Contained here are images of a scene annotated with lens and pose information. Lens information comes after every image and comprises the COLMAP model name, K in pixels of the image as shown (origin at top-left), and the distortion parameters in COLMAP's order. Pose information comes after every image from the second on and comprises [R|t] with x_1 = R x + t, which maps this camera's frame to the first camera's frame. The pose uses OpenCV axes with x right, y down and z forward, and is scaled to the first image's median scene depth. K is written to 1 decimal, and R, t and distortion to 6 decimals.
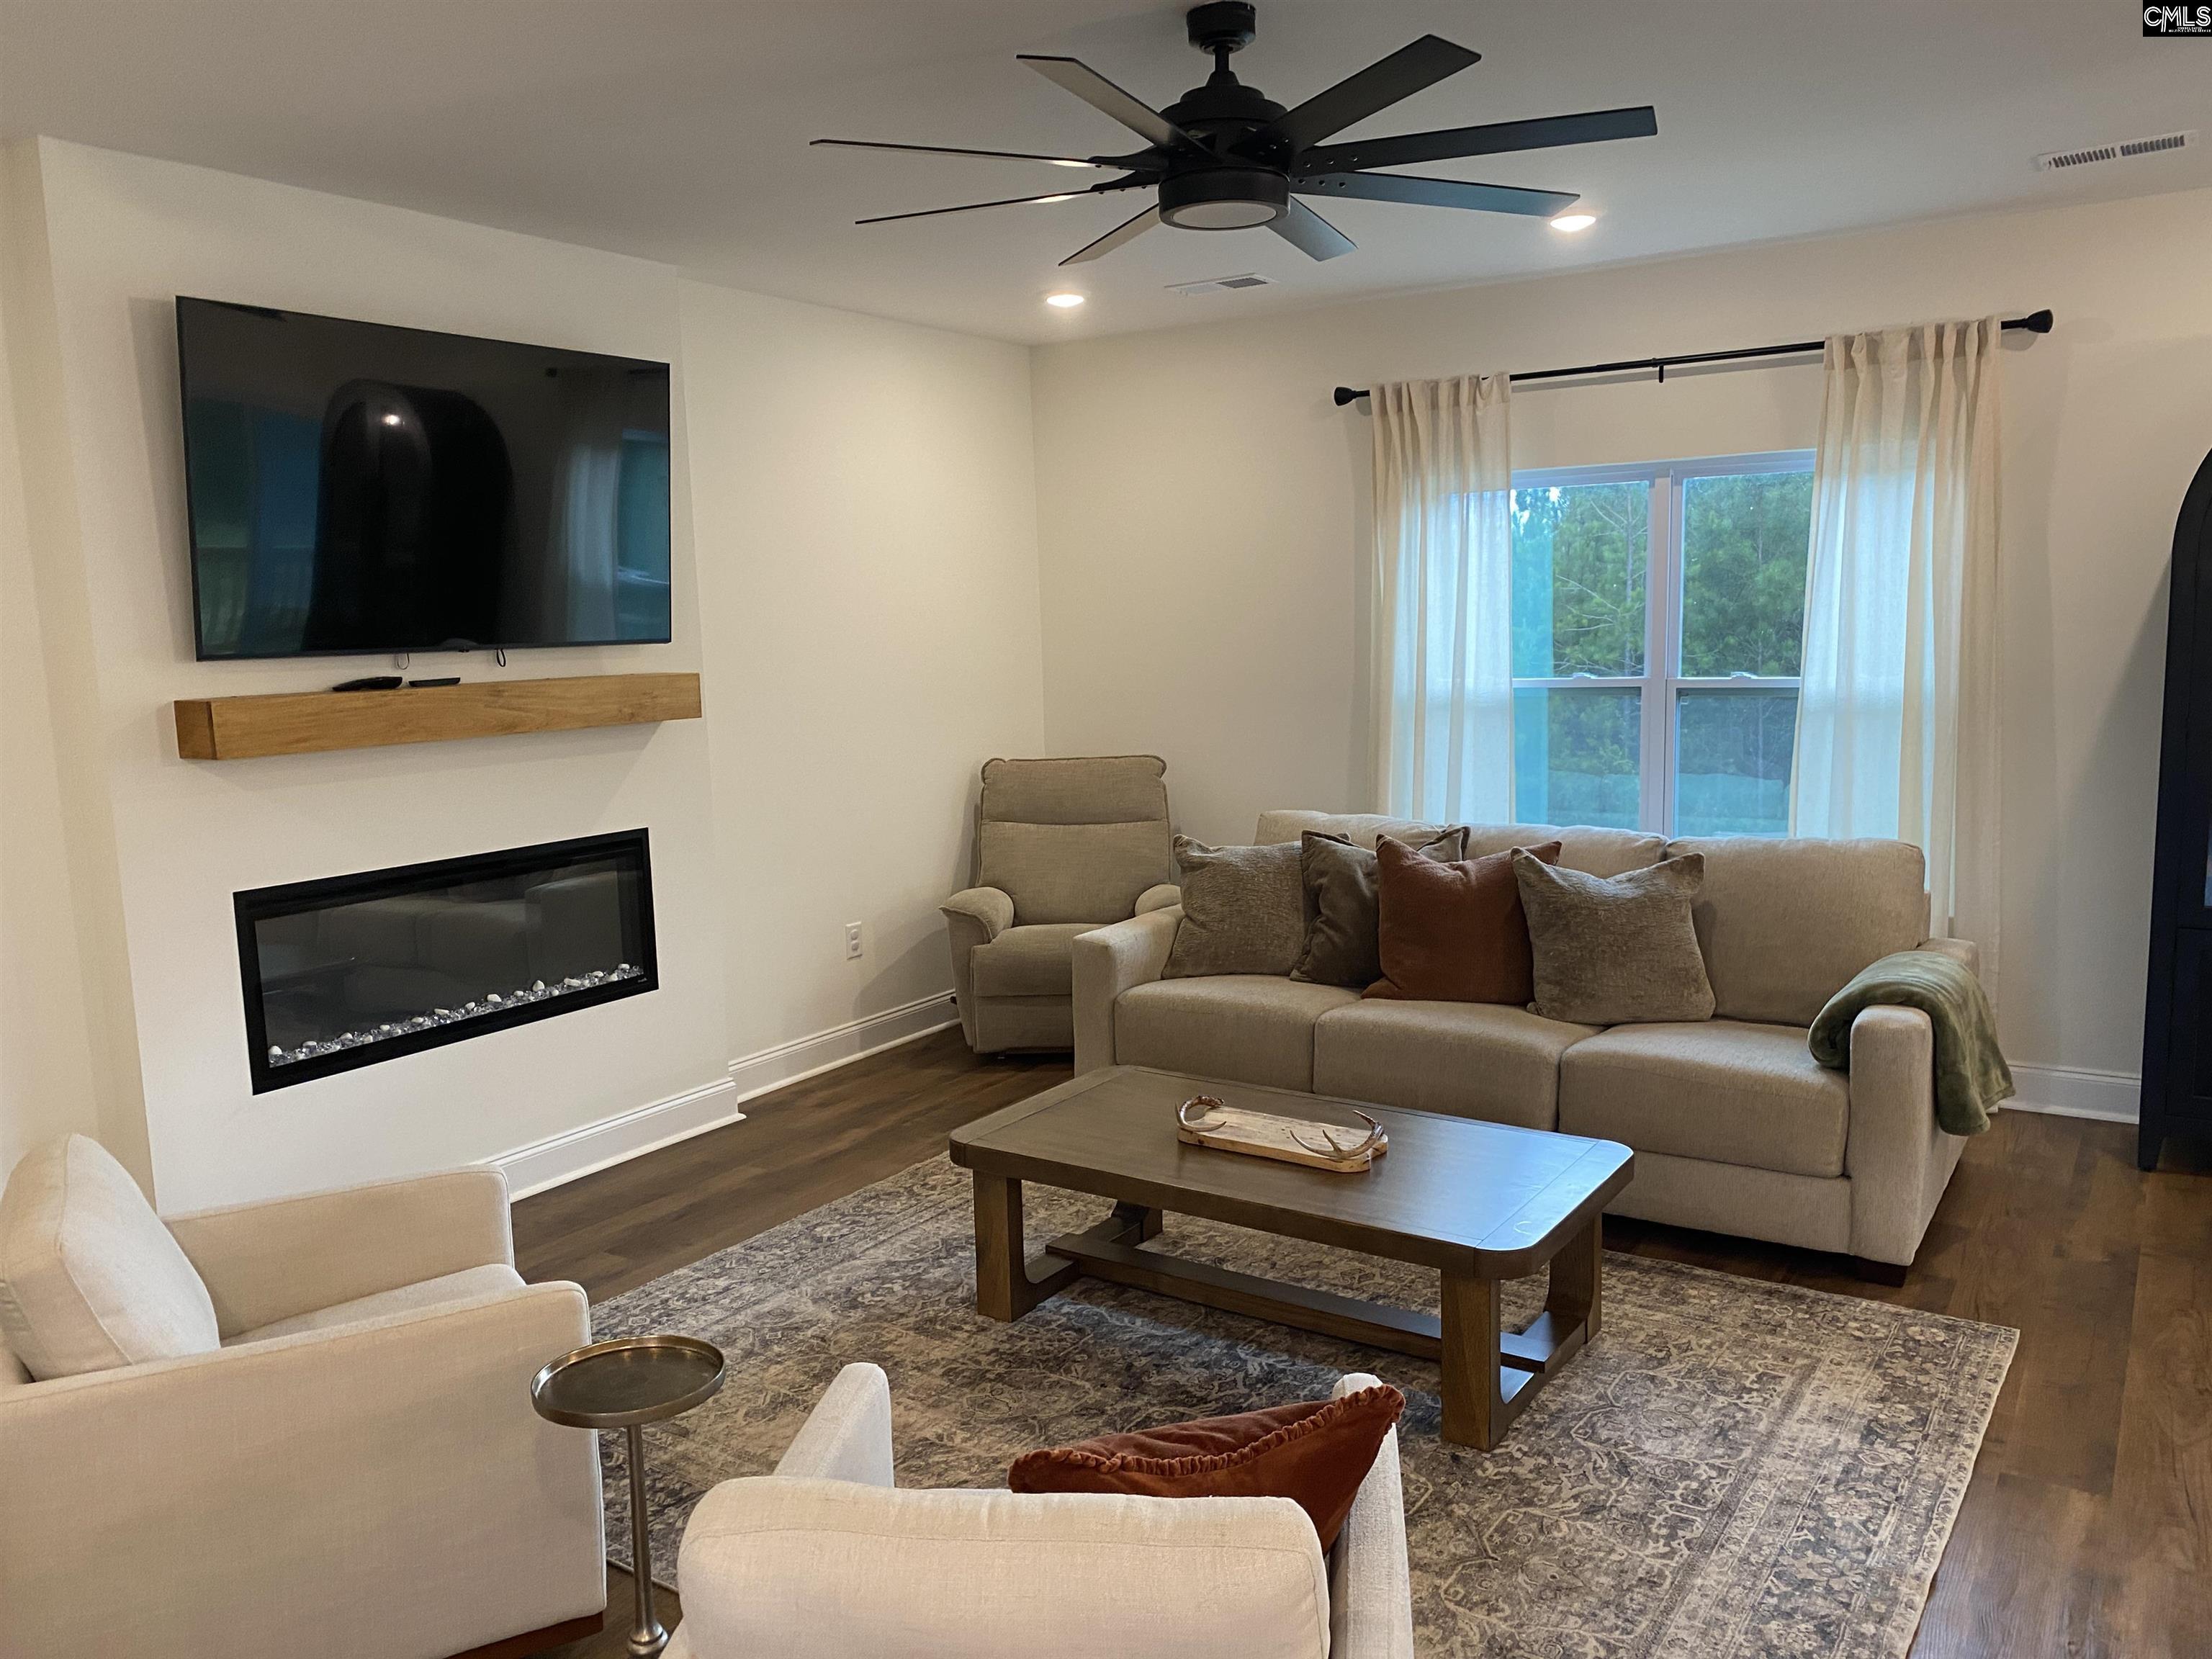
lens RADIAL K [[1681.8, 0, 1102.1], [0, 1681.8, 834.1], [0, 0, 1]] dist [0.051659, -0.051043]
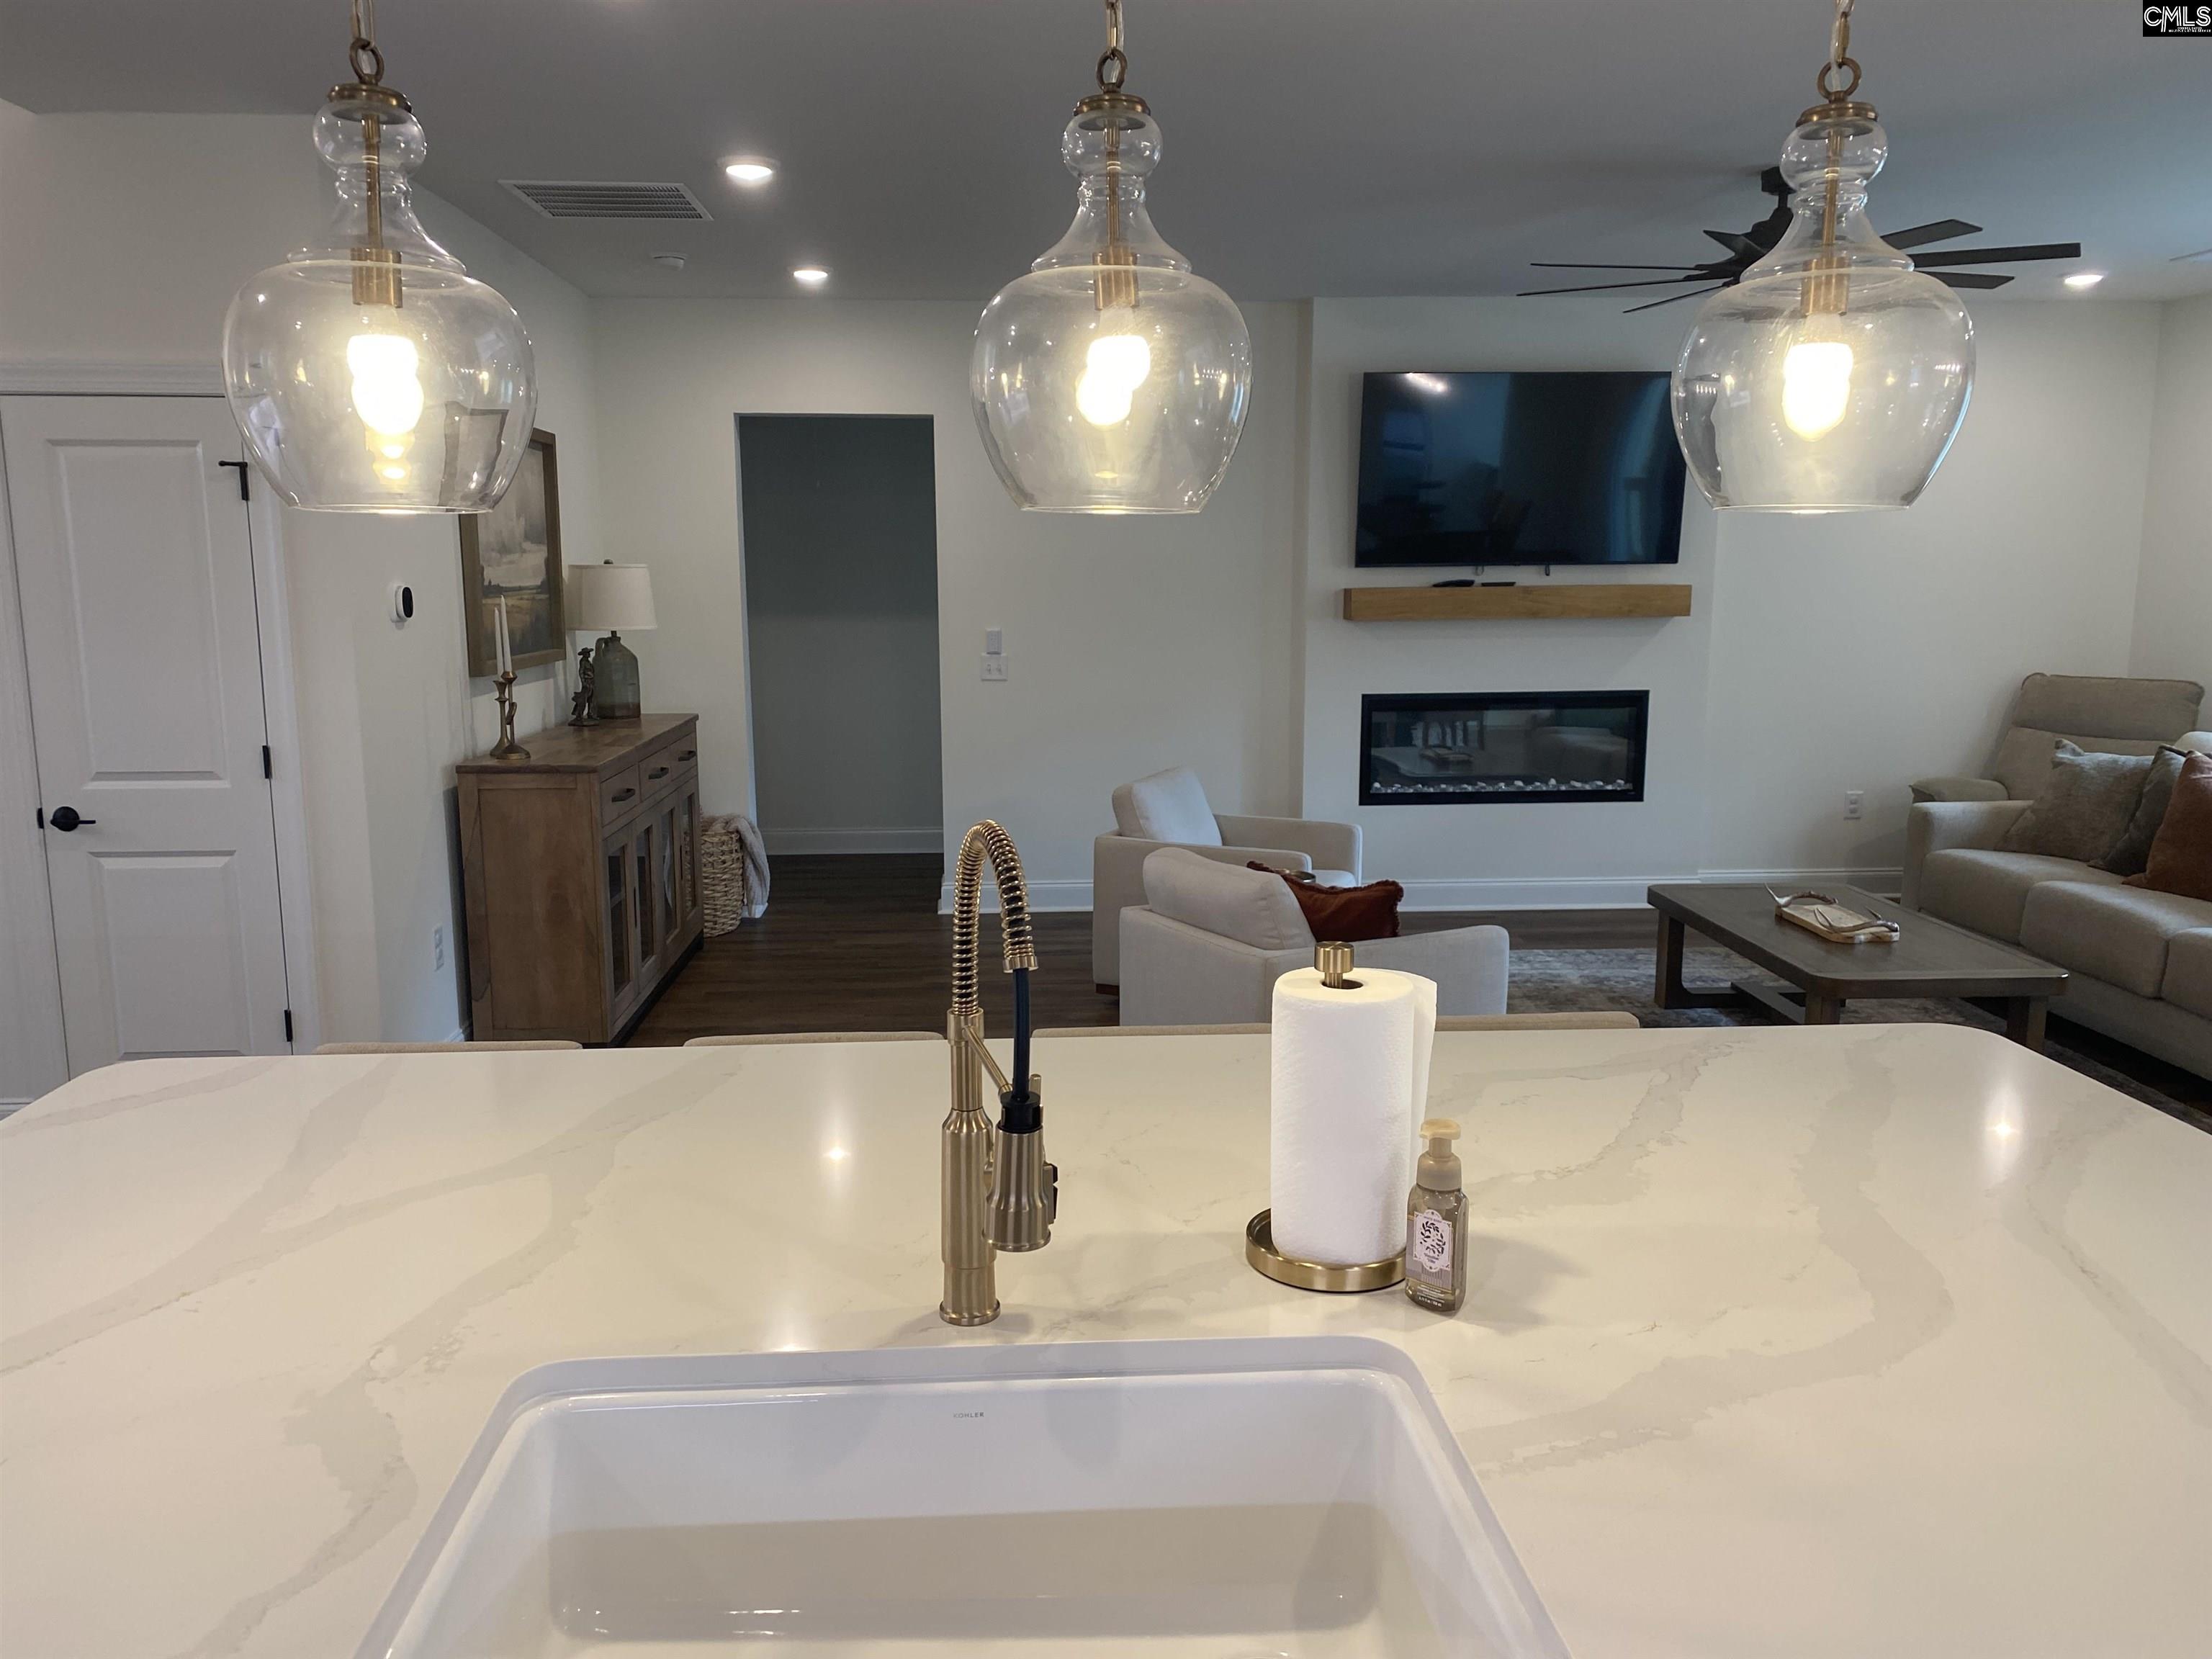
lens RADIAL K [[1681.8, 0, 1111.2], [0, 1681.8, 832.0], [0, 0, 1]] dist [0.051659, -0.051043]
pose [[0.606778, 0.152524, -0.780101, 0.638341], [-0.114637, 0.987949, 0.103995, 0.019395], [0.786562, 0.026327, 0.616950, -0.280055]]
